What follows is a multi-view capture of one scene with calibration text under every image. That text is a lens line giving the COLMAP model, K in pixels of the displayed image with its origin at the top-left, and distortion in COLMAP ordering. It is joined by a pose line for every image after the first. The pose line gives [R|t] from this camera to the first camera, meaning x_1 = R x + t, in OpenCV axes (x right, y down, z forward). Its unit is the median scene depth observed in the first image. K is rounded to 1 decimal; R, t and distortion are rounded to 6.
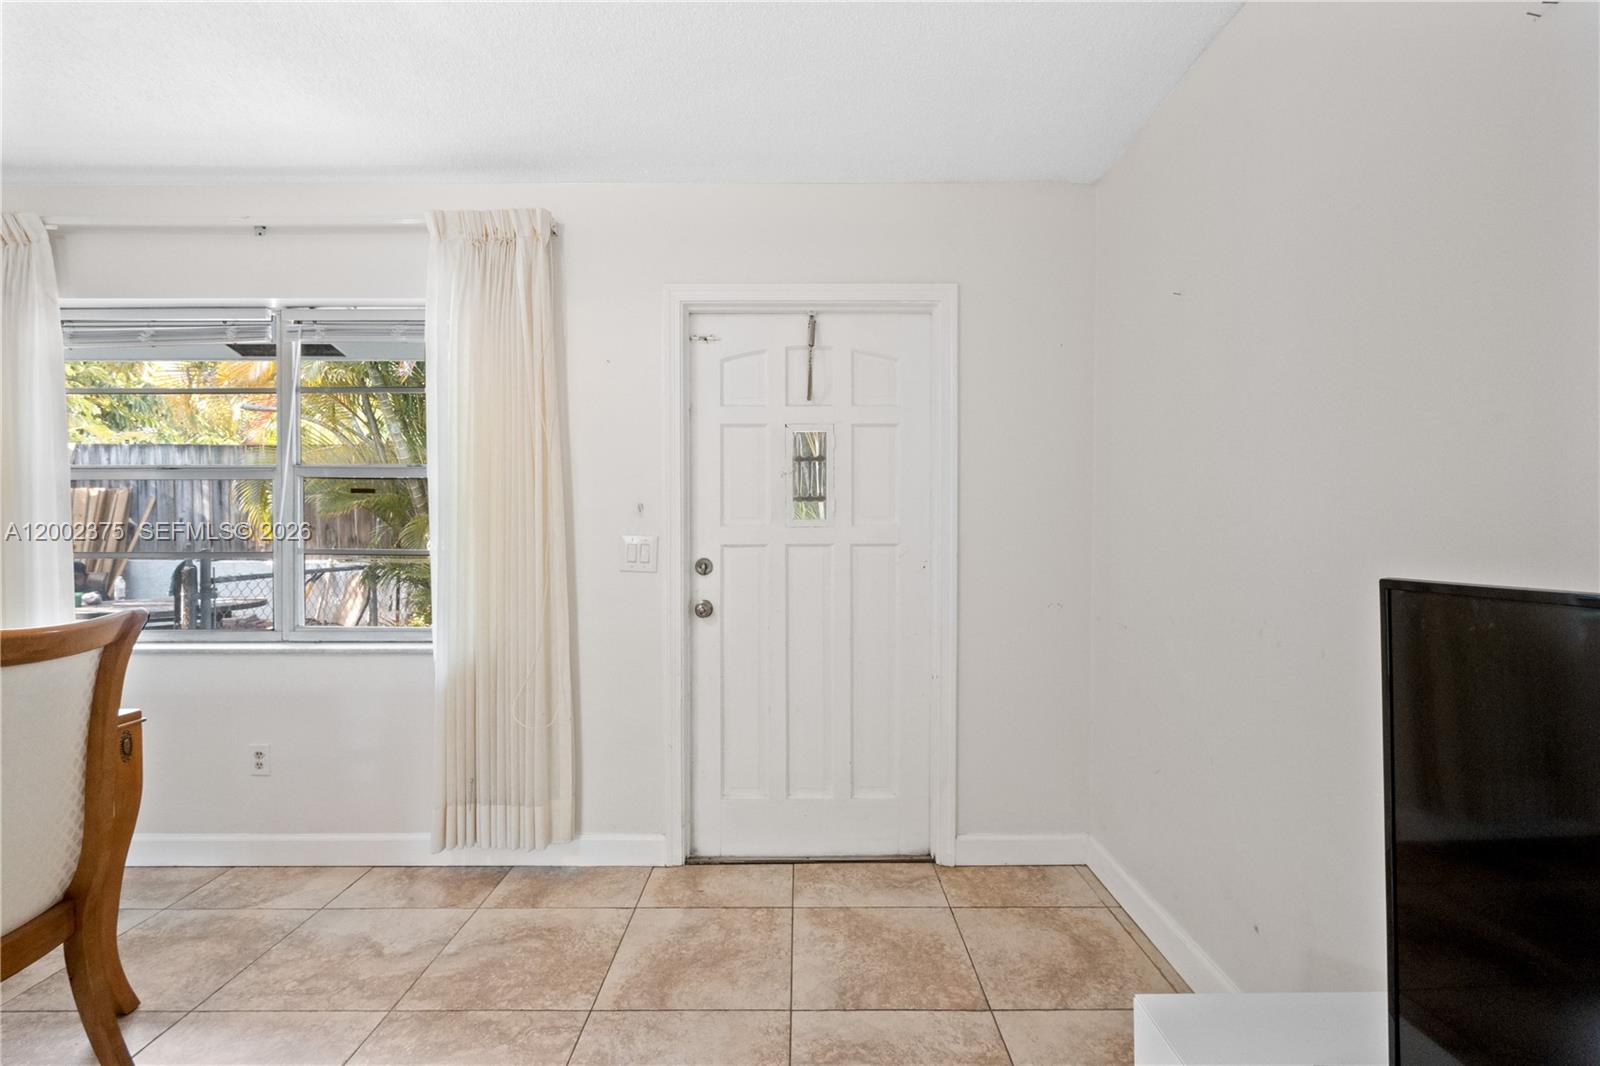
lens RADIAL K [[732.2, 0, 802.3], [0, 732.2, 535.9], [0, 0, 1]] dist [-0.003518, 0.001025]
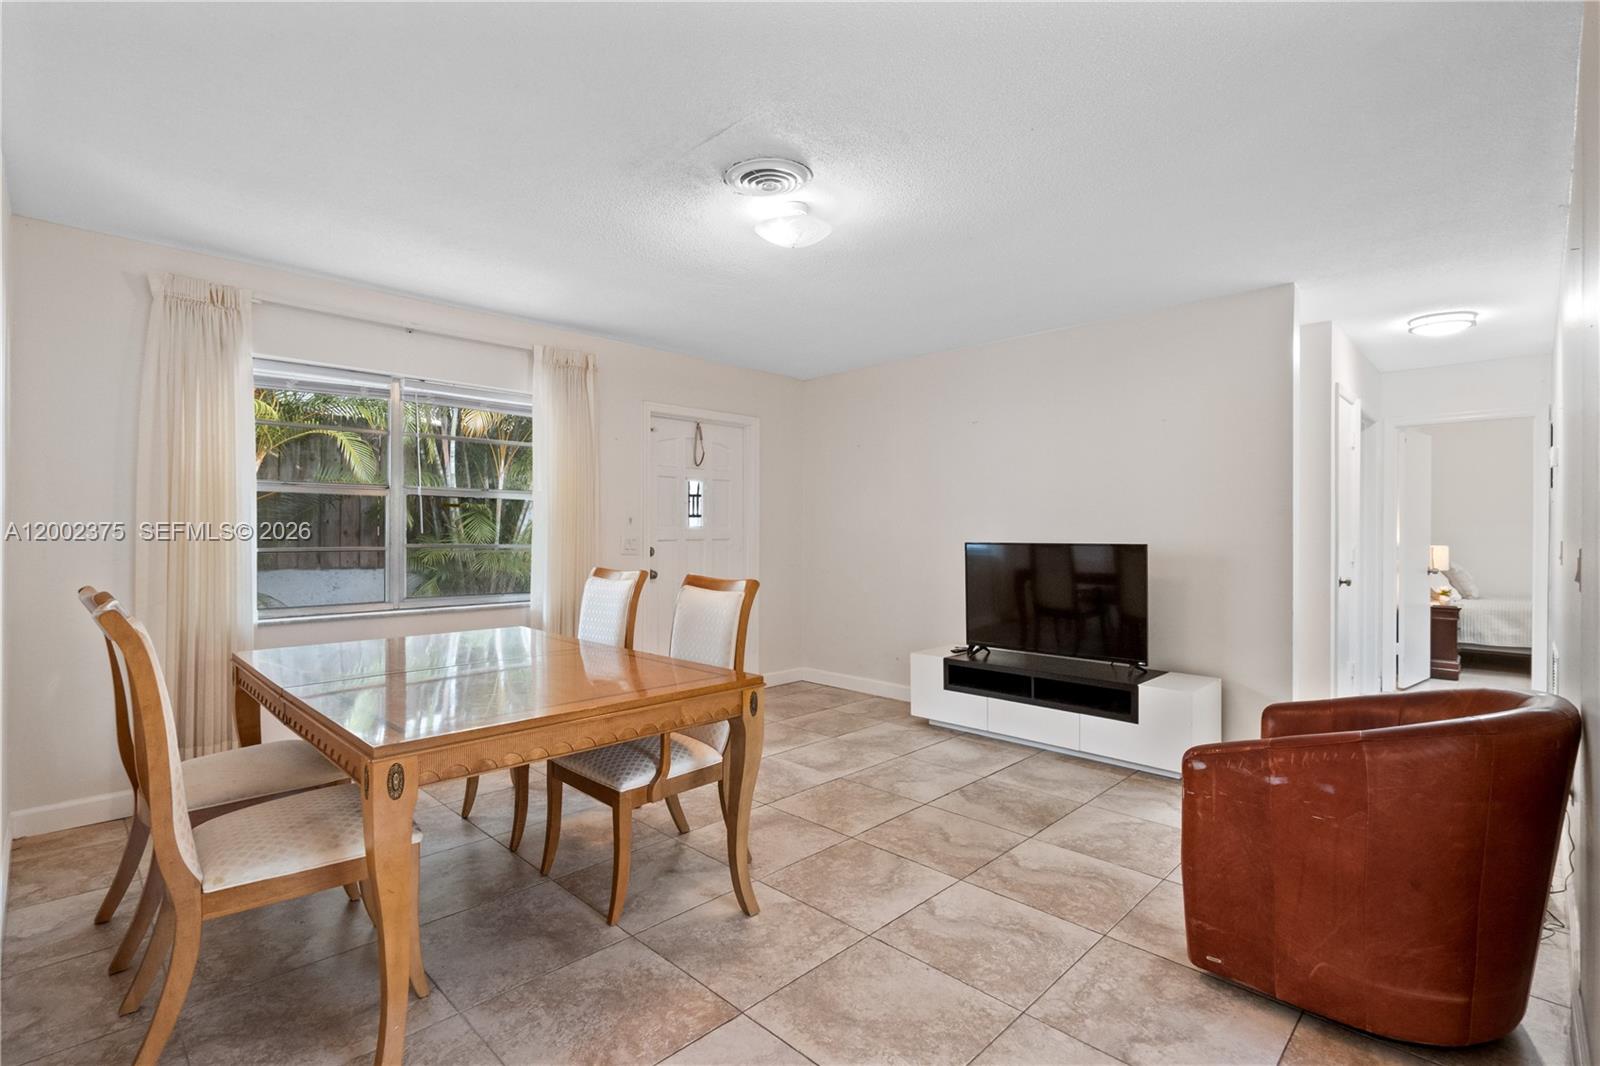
lens RADIAL K [[743.6, 0, 800.0], [0, 743.6, 533.0], [0, 0, 1]] dist [-0.000193, 0.000278]
pose [[0.704954, 0.001726, 0.709251, -1.242294], [0.003204, 0.999979, -0.005618, 0.006406], [-0.709246, 0.006232, 0.704934, -0.617044]]
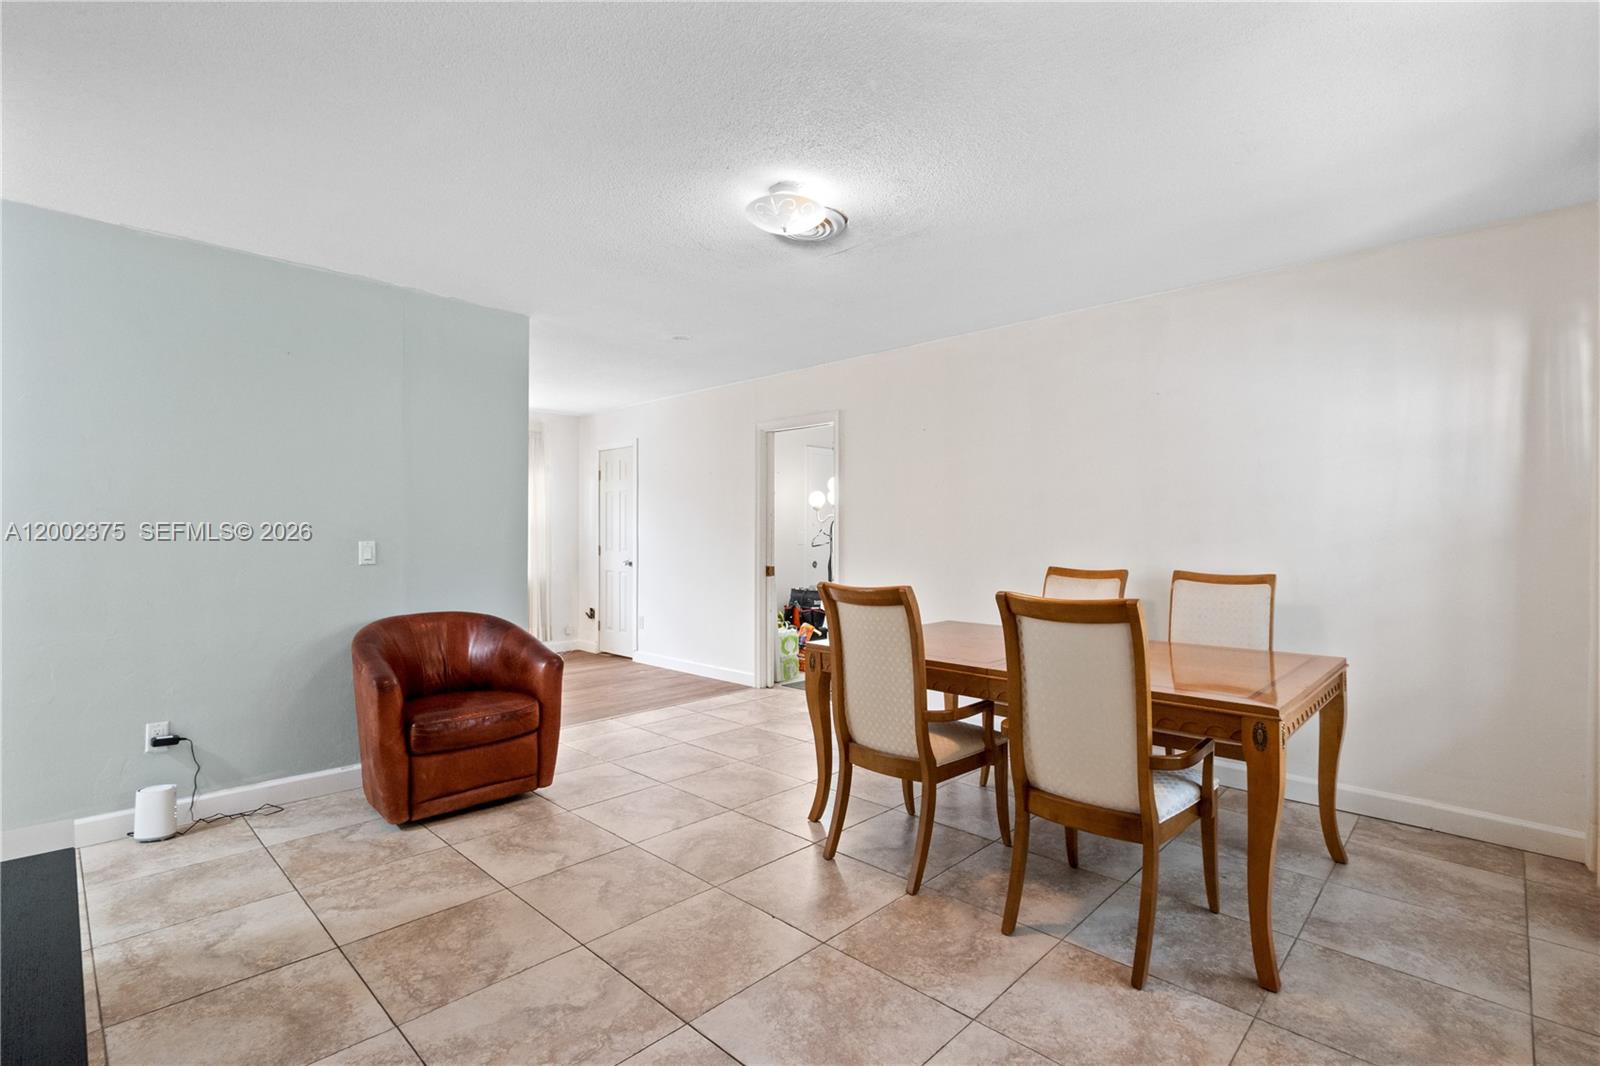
lens RADIAL K [[732.2, 0, 802.3], [0, 732.2, 535.9], [0, 0, 1]] dist [-0.003518, 0.001025]
pose [[-0.694007, -0.000273, -0.719969, 0.220118], [-0.007617, 0.999947, 0.006962, -0.007276], [0.719928, 0.010316, -0.693972, 0.864064]]
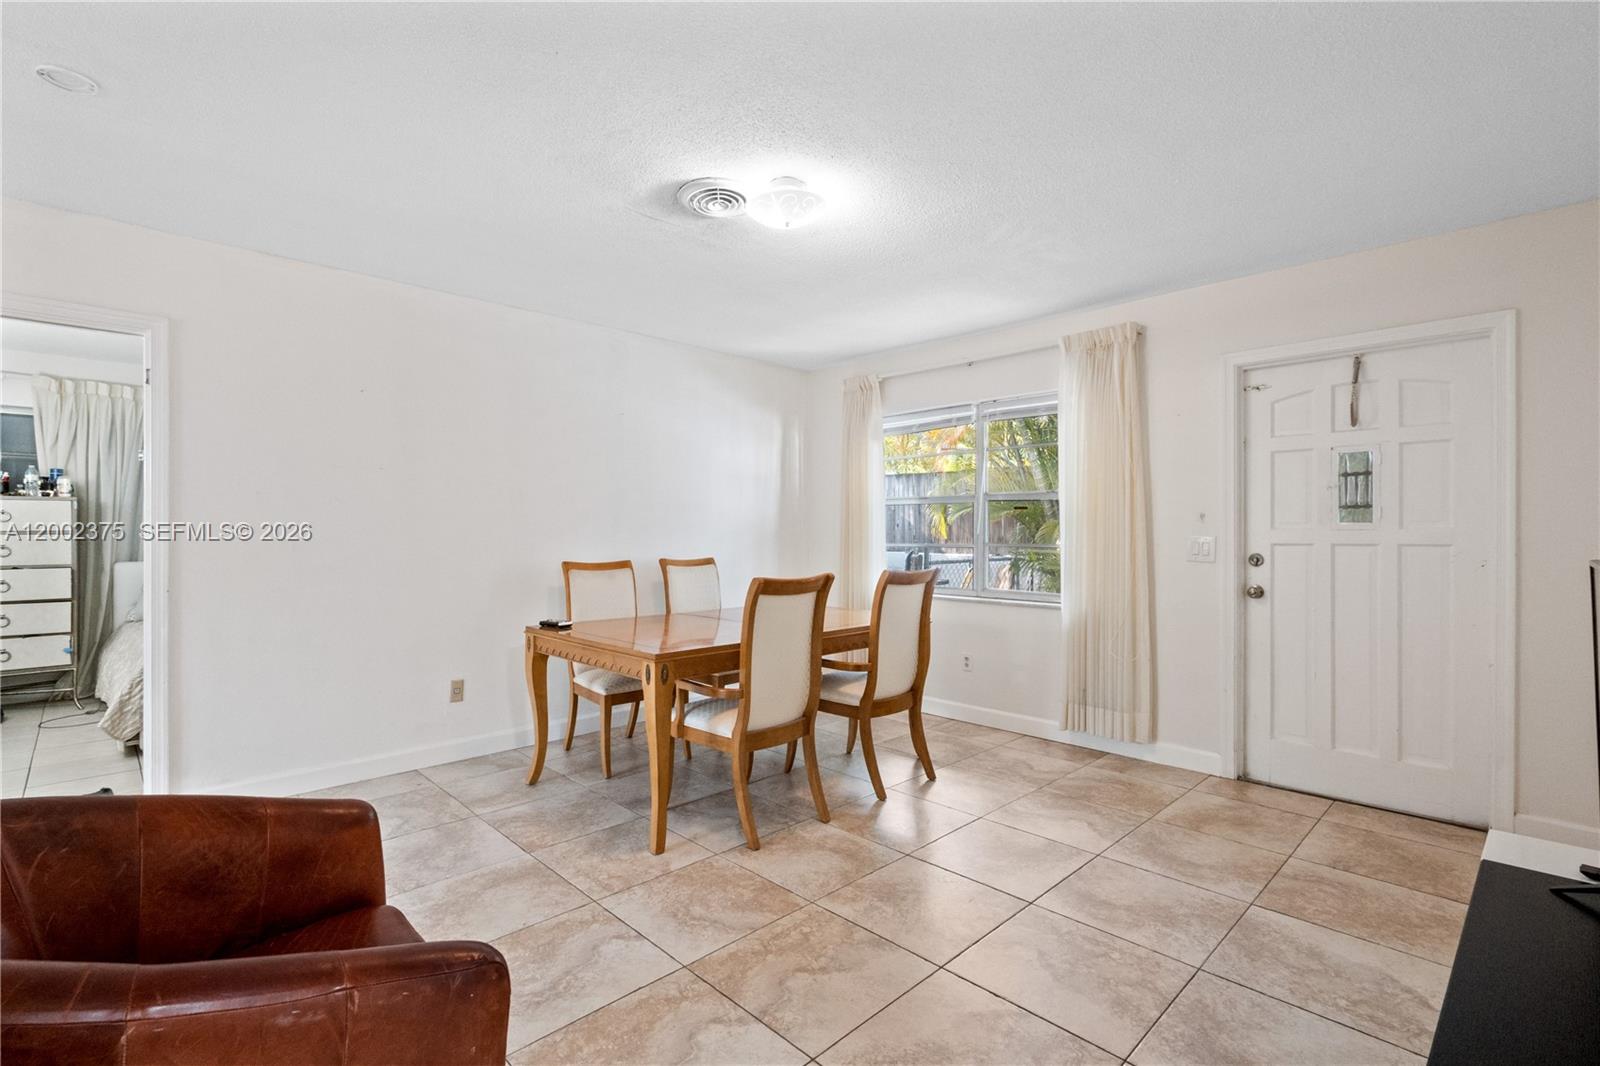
lens RADIAL K [[732.2, 0, 802.3], [0, 732.2, 535.9], [0, 0, 1]] dist [-0.003518, 0.001025]
pose [[0.696528, 0.005370, -0.717510, 0.249303], [-0.007741, 0.999970, -0.000030, 0.005233], [0.717488, 0.005575, 0.696548, -0.522399]]
